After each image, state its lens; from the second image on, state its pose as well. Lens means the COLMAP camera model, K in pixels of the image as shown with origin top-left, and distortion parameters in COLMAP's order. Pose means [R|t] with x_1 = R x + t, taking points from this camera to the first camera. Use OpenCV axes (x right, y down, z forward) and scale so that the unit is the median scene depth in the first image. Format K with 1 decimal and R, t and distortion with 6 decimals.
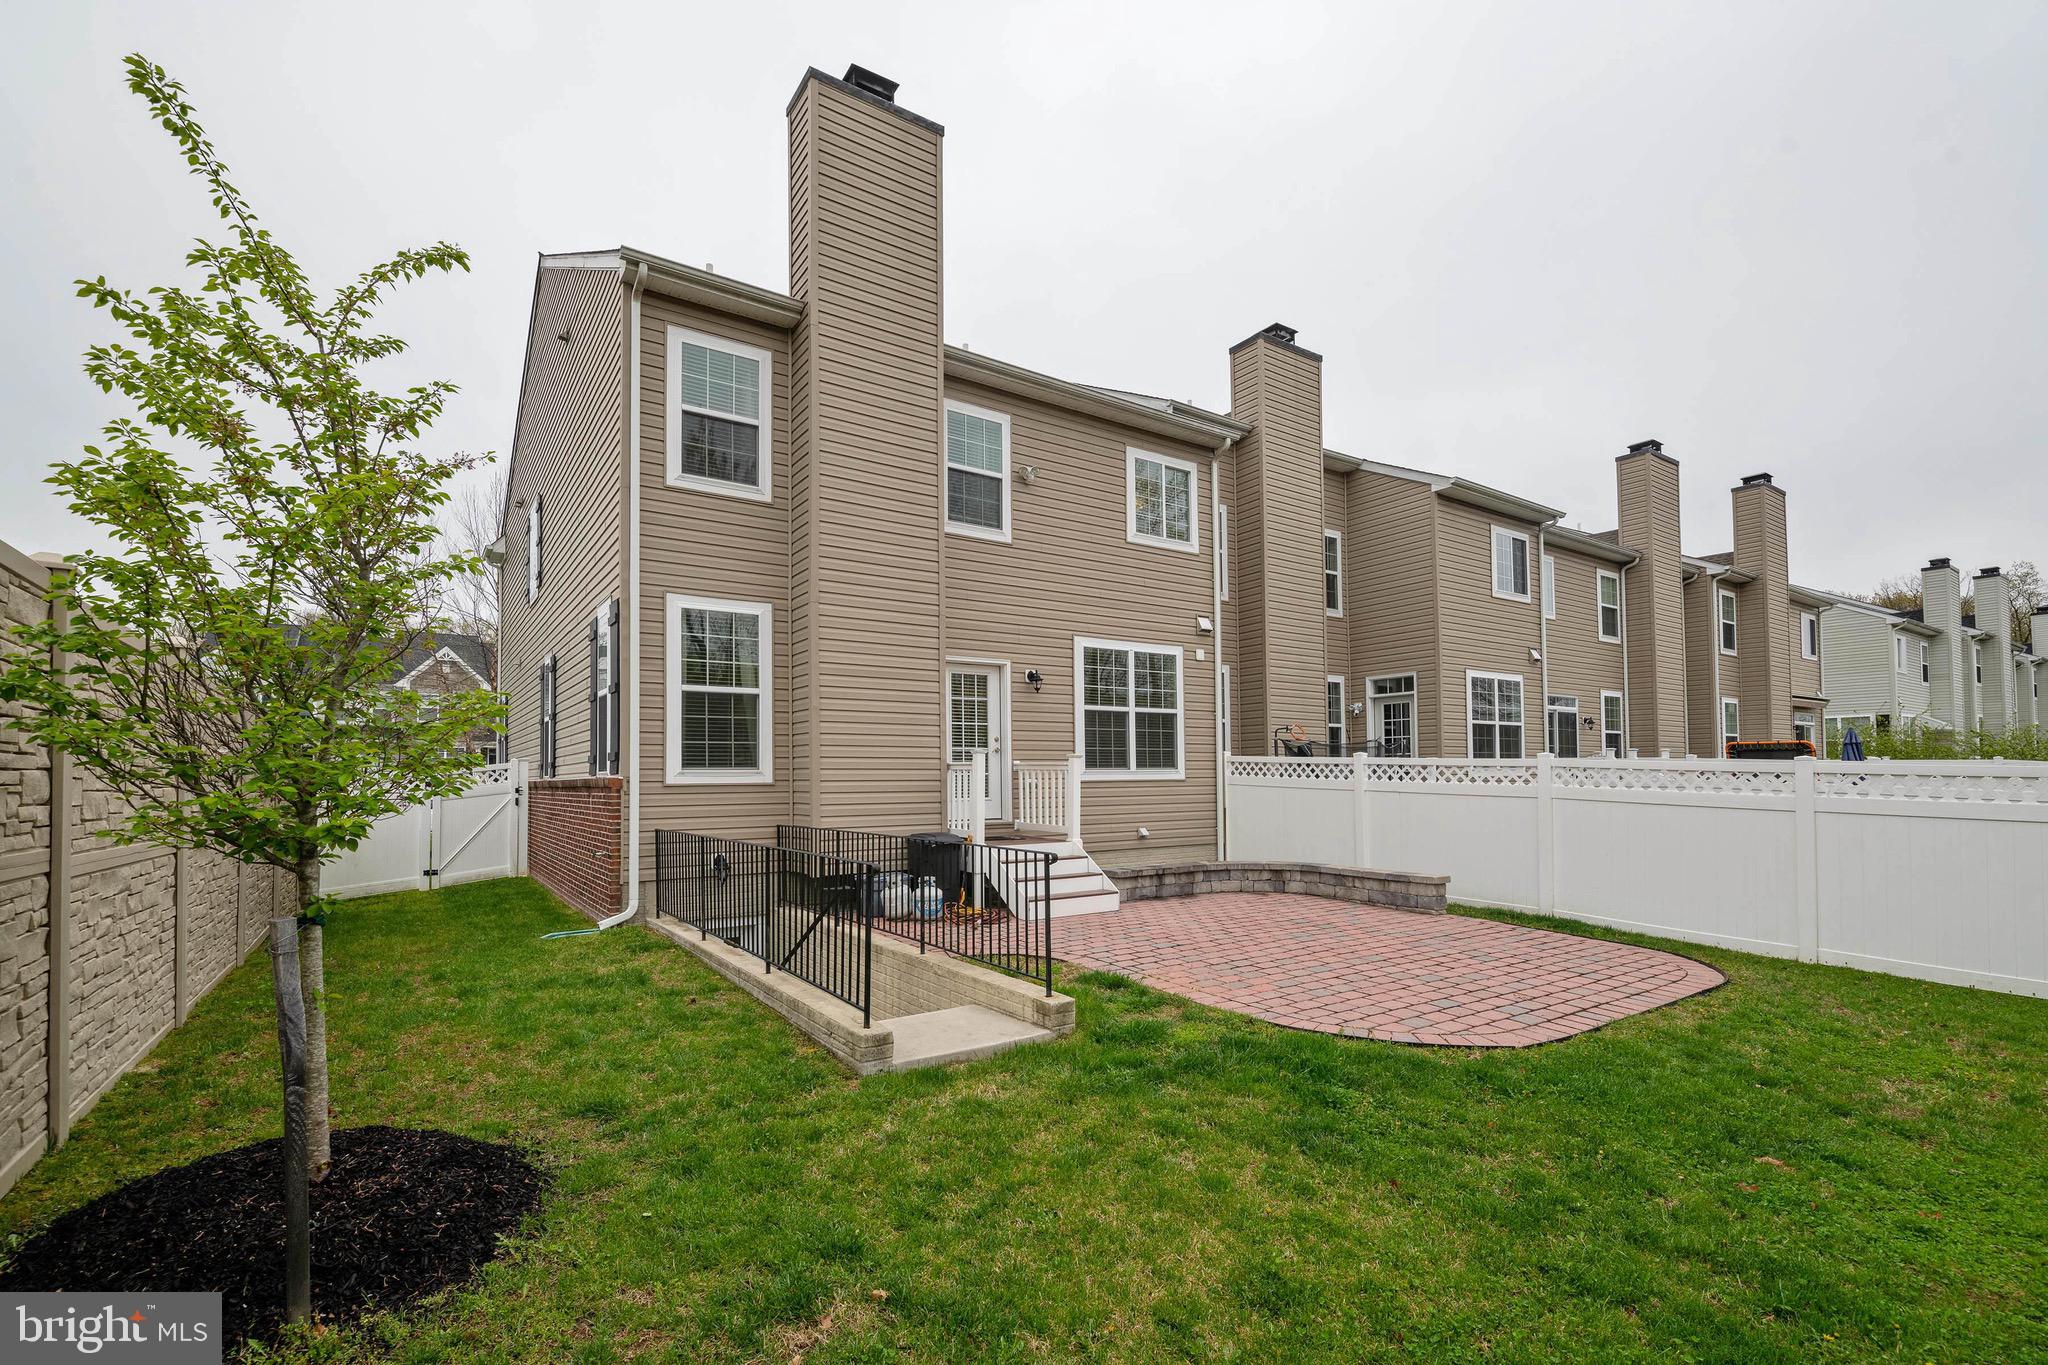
lens RADIAL K [[878.6, 0, 1005.2], [0, 878.6, 749.7], [0, 0, 1]] dist [0.012963, -0.006456]
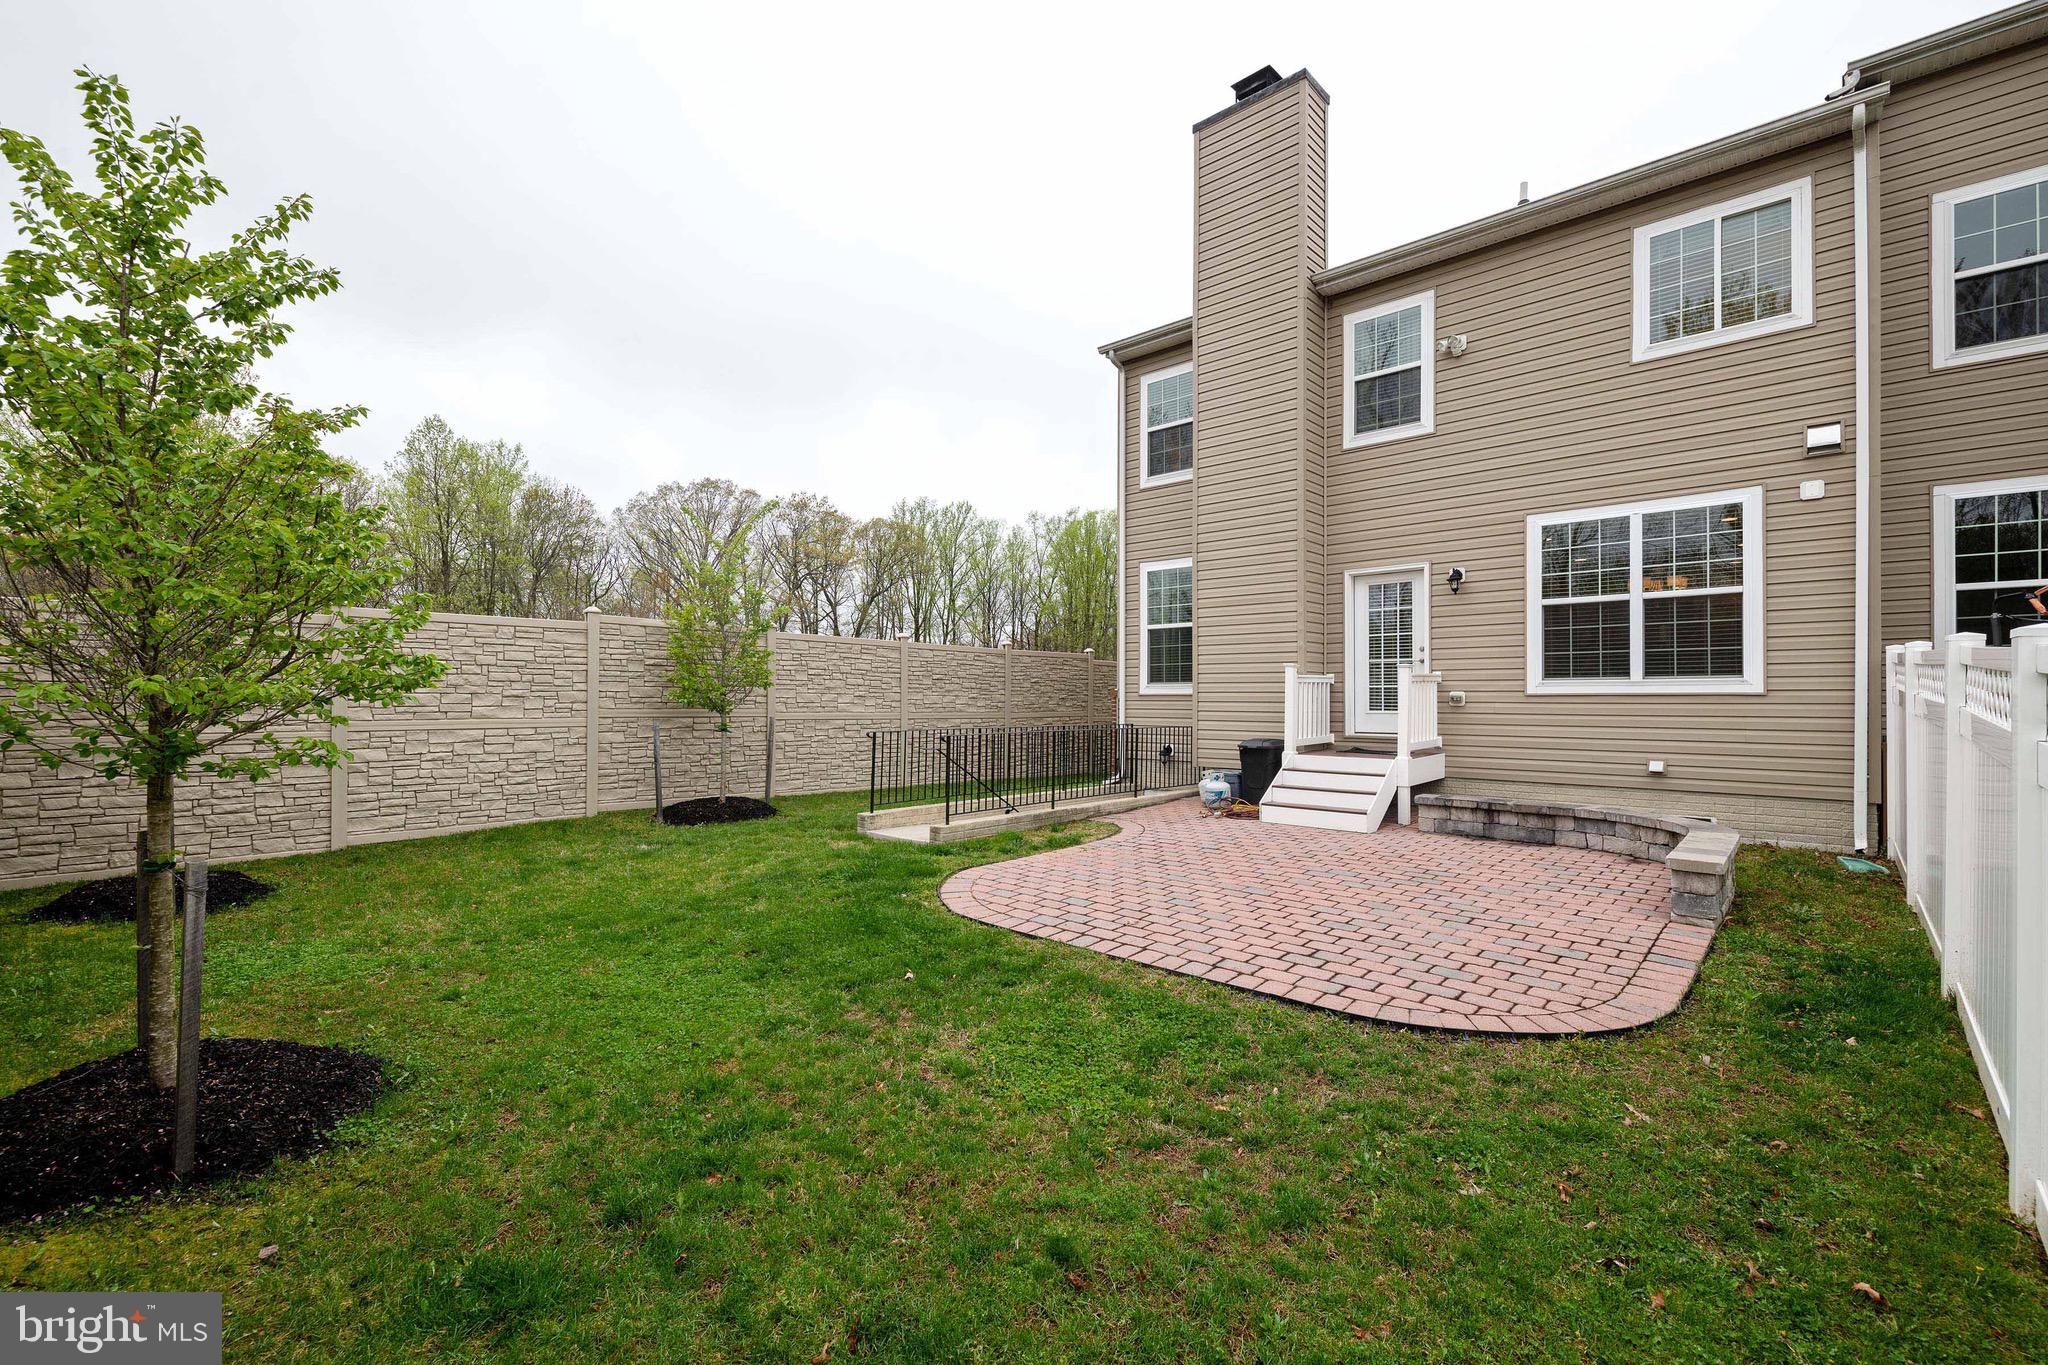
lens RADIAL K [[878.6, 0, 1012.5], [0, 878.6, 693.4], [0, 0, 1]] dist [0.012963, -0.006456]
pose [[0.237668, 0.004072, -0.971338, 0.758895], [0.029864, 0.999488, 0.011497, 0.011171], [0.970887, -0.031740, 0.237425, 0.341023]]
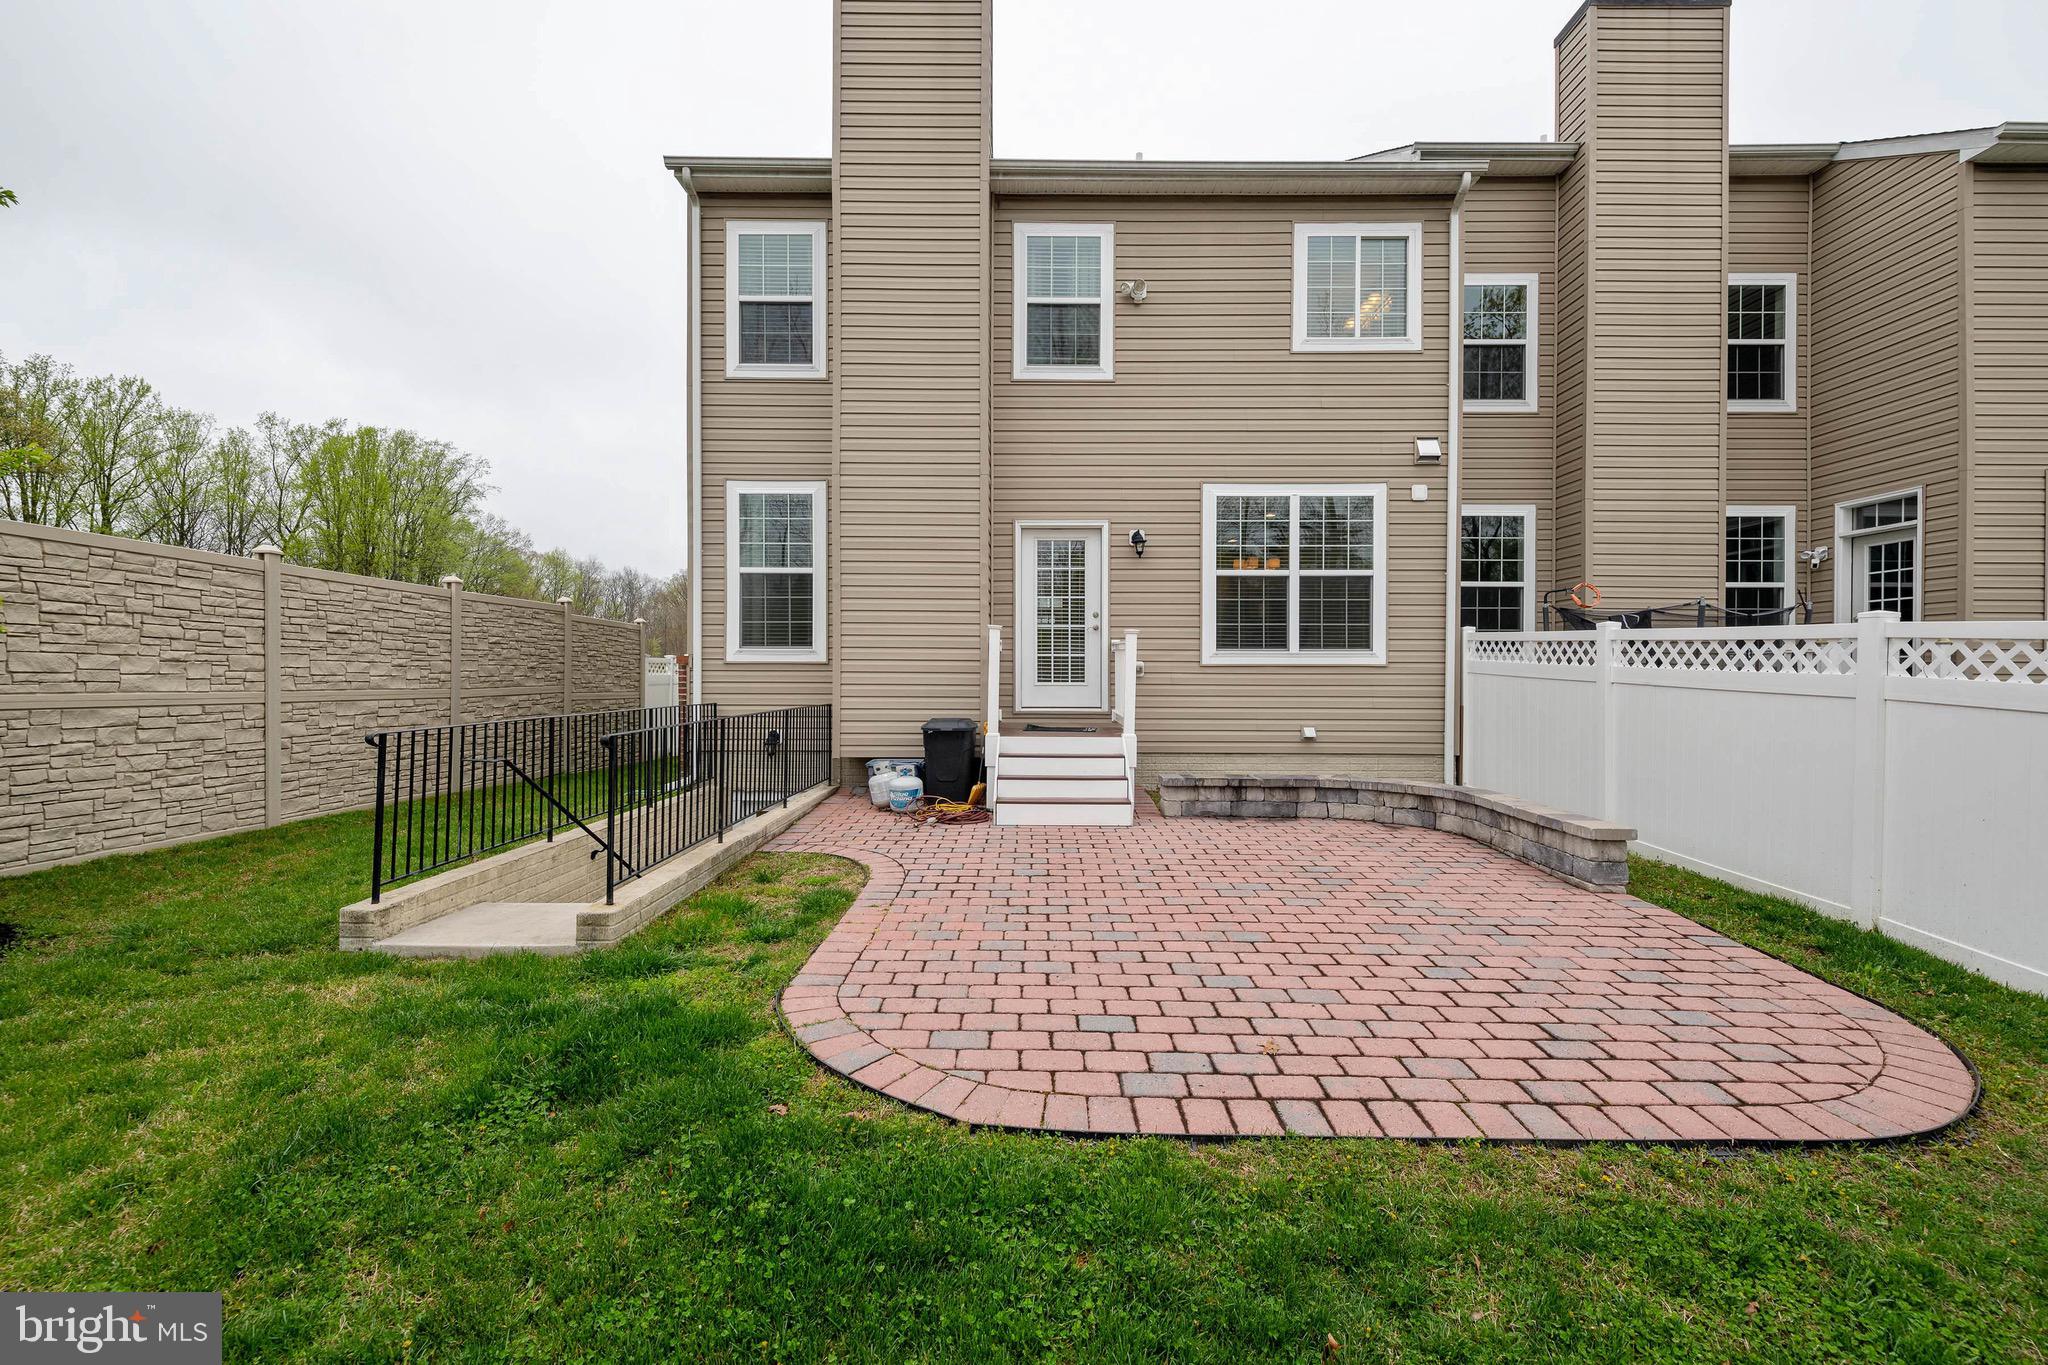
lens RADIAL K [[878.6, 0, 1035.0], [0, 878.6, 679.1], [0, 0, 1]] dist [0.012963, -0.006456]
pose [[0.836153, 0.017627, -0.548213, 0.393723], [0.007127, 0.999050, 0.042995, 0.013062], [0.548450, -0.039857, 0.835233, 0.239876]]
